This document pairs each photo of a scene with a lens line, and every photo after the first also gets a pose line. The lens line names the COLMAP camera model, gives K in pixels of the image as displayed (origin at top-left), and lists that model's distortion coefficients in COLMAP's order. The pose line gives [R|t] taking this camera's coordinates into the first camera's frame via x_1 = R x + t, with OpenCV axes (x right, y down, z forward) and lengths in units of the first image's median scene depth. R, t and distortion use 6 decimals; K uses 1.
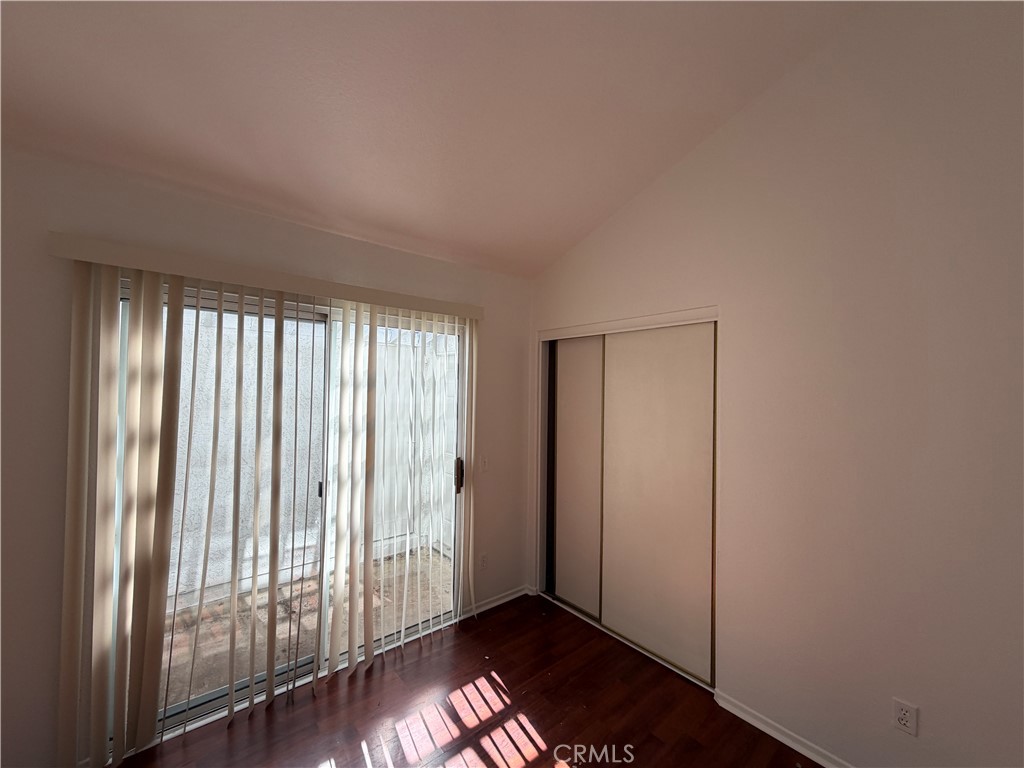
lens RADIAL K [[407.6, 0, 509.9], [0, 407.6, 385.4], [0, 0, 1]] dist [0.000797, 0.000041]
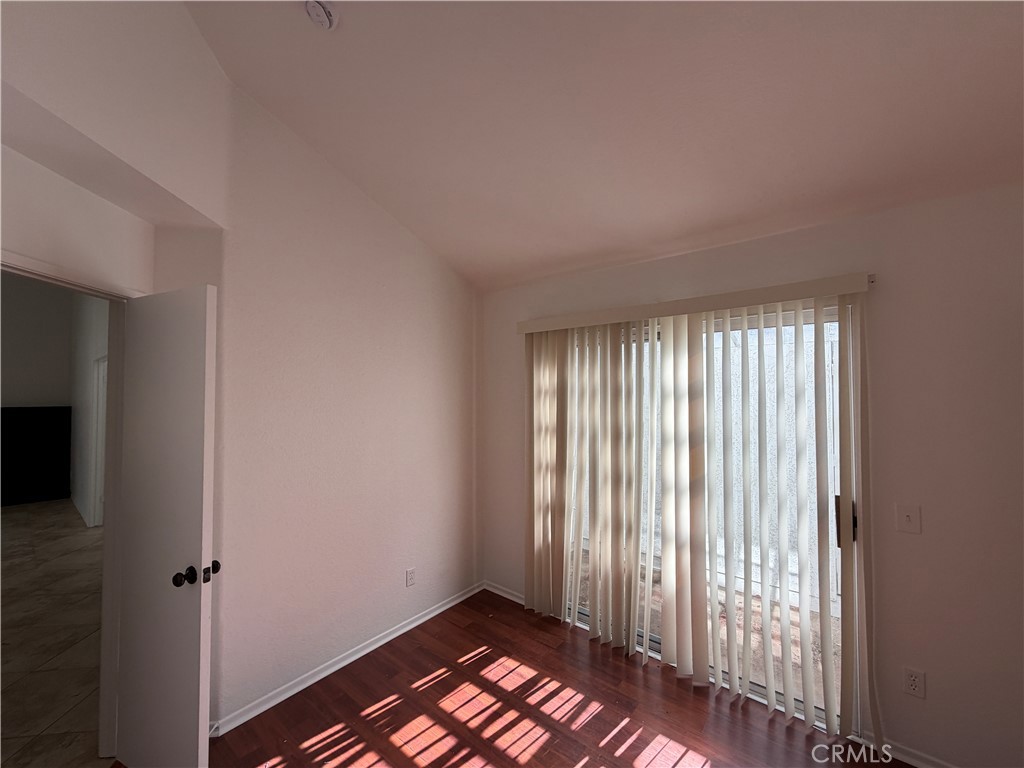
lens RADIAL K [[407.6, 0, 509.9], [0, 407.6, 385.4], [0, 0, 1]] dist [0.000797, 0.000041]
pose [[0.207121, -0.040244, -0.977487, 0.548367], [0.013825, 0.999174, -0.038207, 0.005904], [0.978218, -0.005601, 0.207507, 0.370130]]
